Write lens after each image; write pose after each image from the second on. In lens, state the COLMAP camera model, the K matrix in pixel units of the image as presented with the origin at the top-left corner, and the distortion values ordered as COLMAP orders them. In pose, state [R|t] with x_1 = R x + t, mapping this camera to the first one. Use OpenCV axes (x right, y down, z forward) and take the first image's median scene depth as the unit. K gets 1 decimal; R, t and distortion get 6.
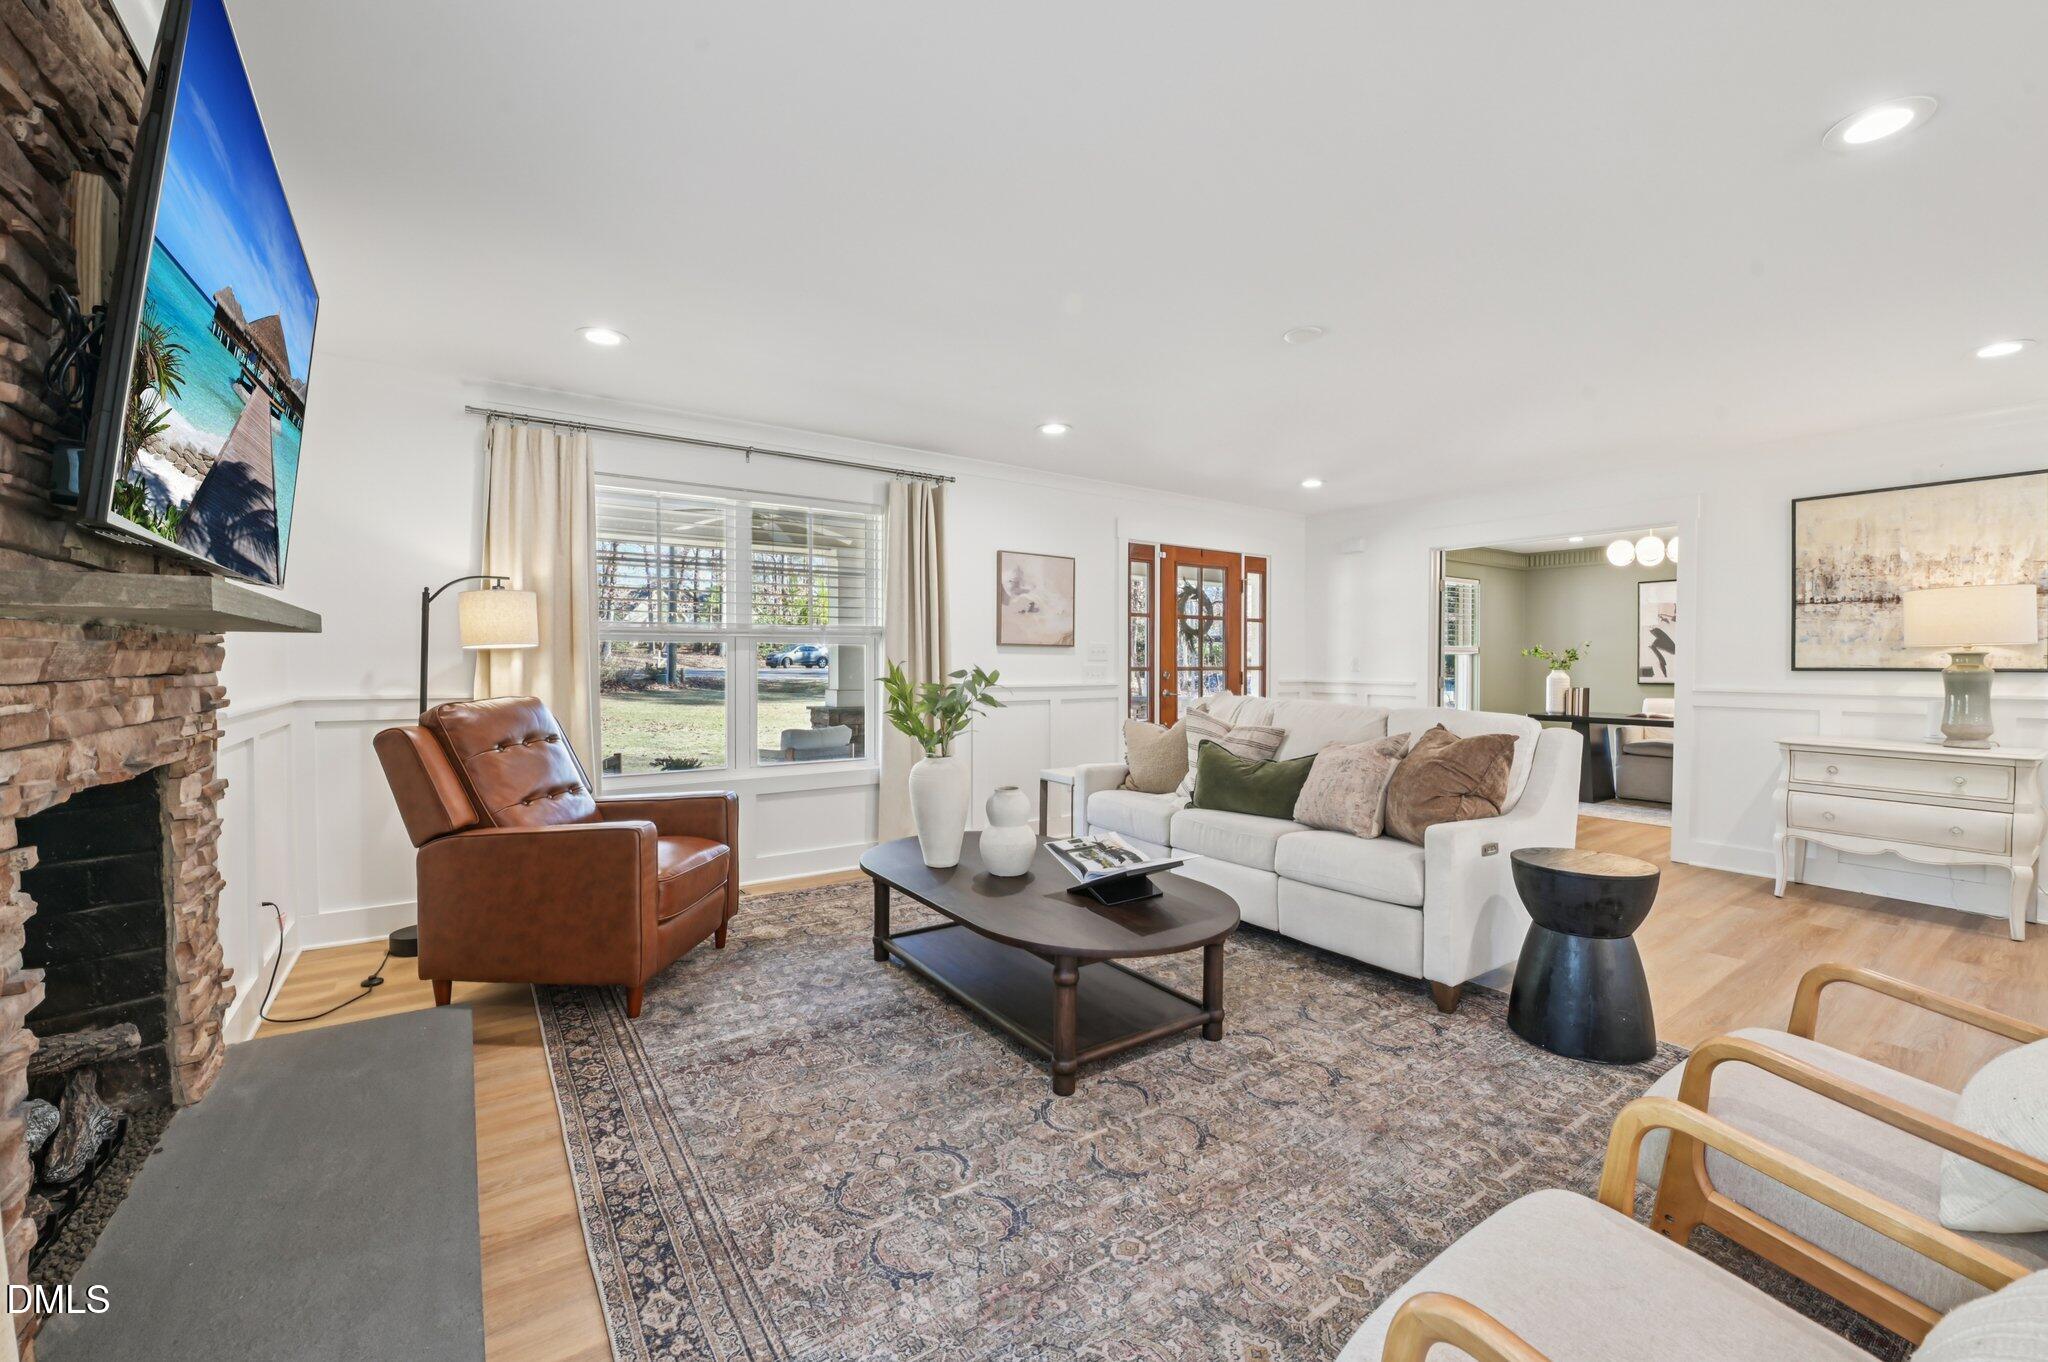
lens RADIAL K [[813.7, 0, 1032.1], [0, 813.7, 677.8], [0, 0, 1]] dist [-0.016518, -0.002394]
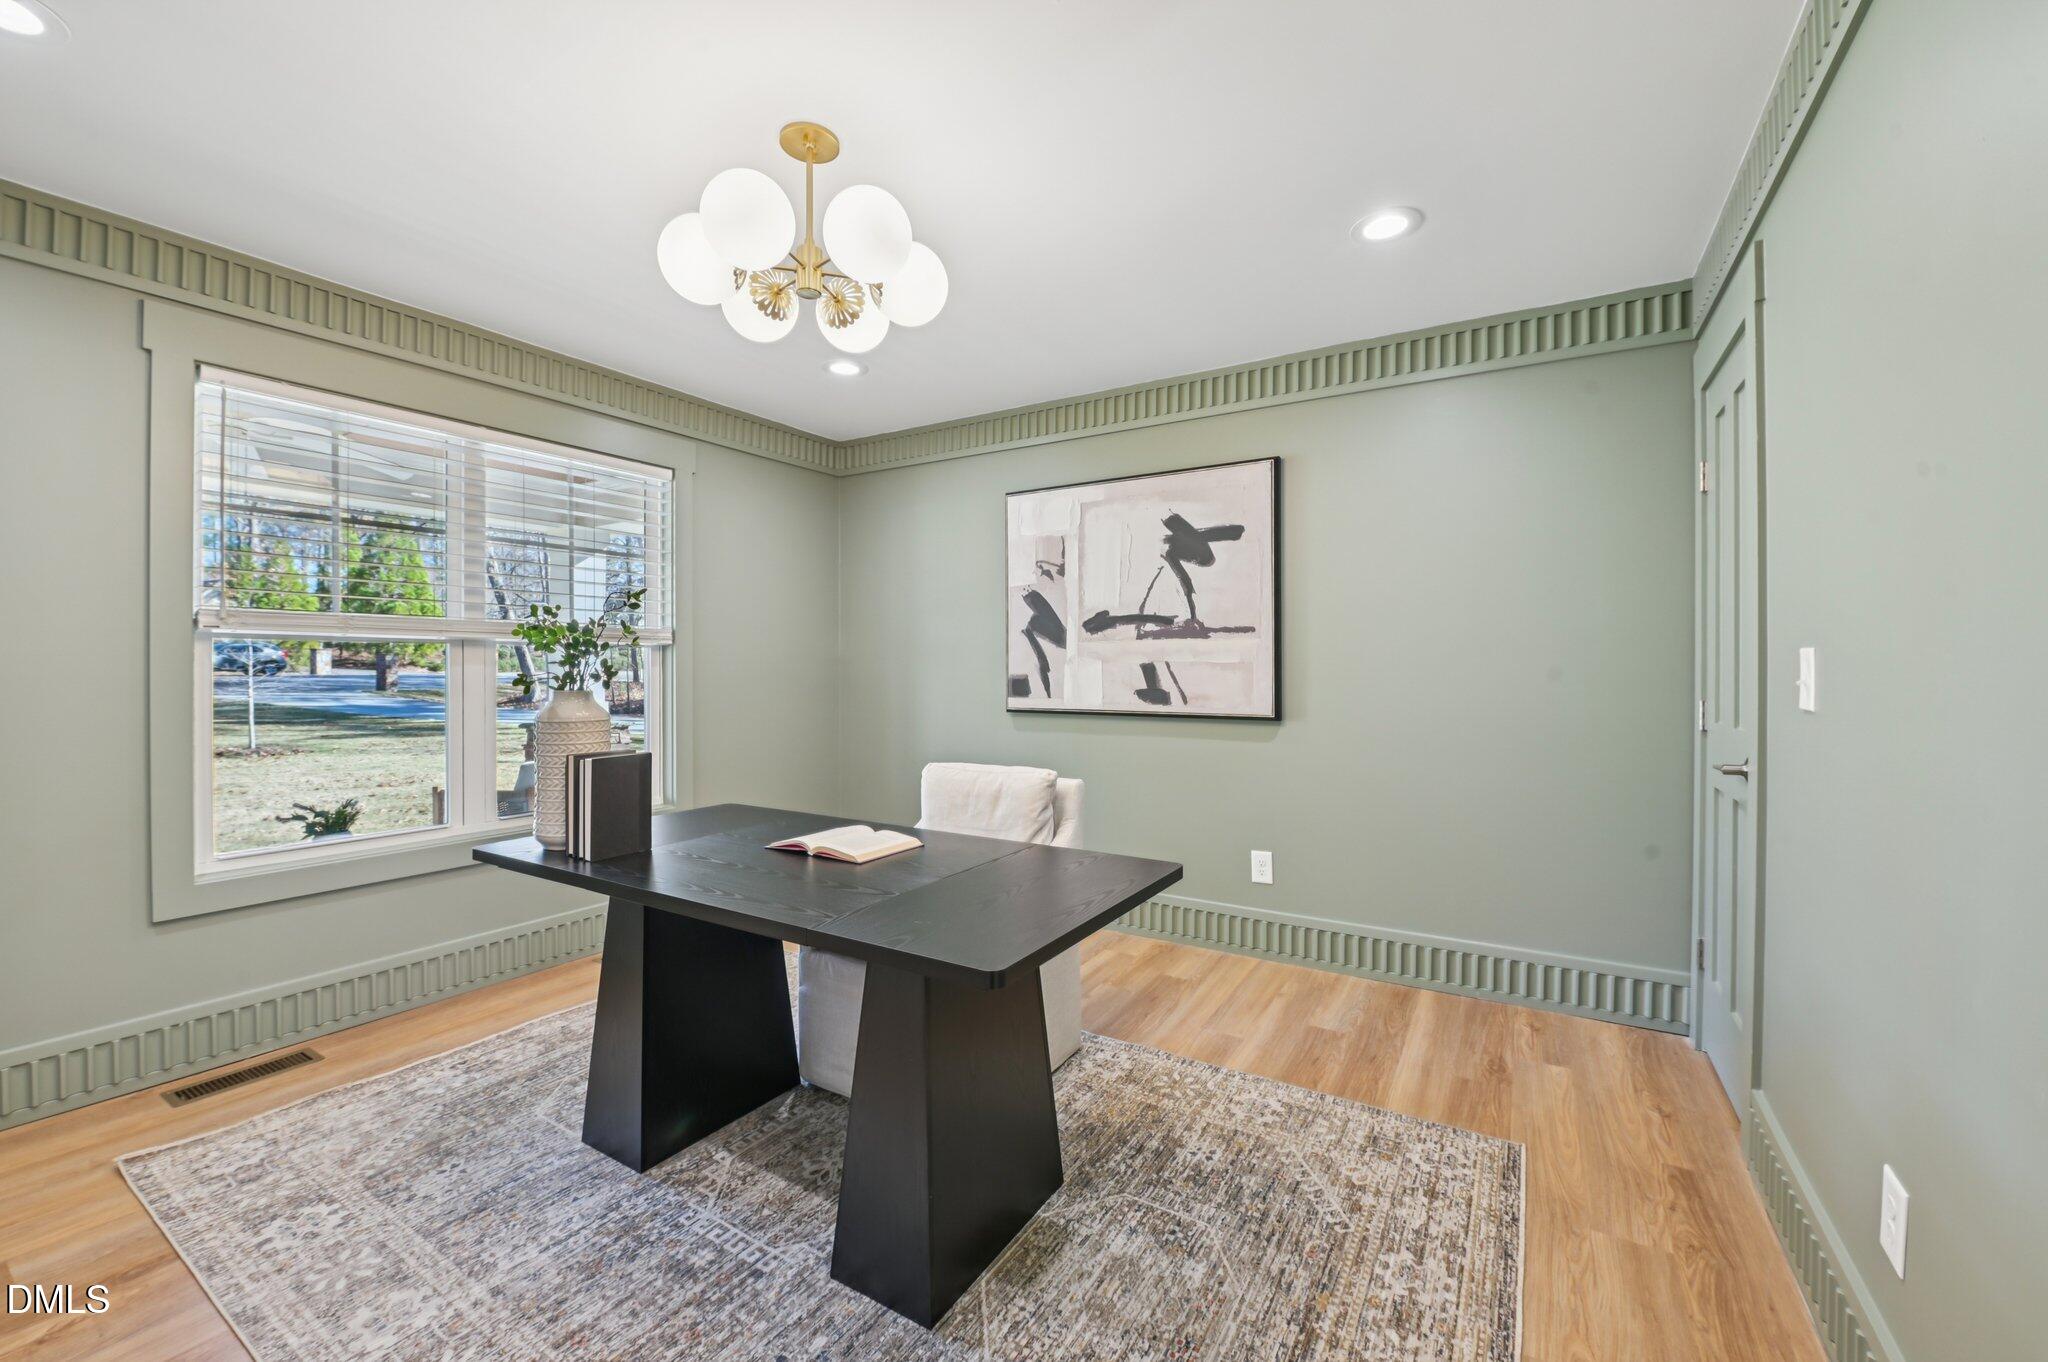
lens RADIAL K [[813.7, 0, 1032.1], [0, 813.7, 677.8], [0, 0, 1]] dist [-0.016518, -0.002394]
pose [[0.918199, -0.006089, 0.396073, 1.178653], [0.009288, 0.999938, -0.006160, -0.017515], [-0.396011, 0.009335, 0.918198, 1.137972]]
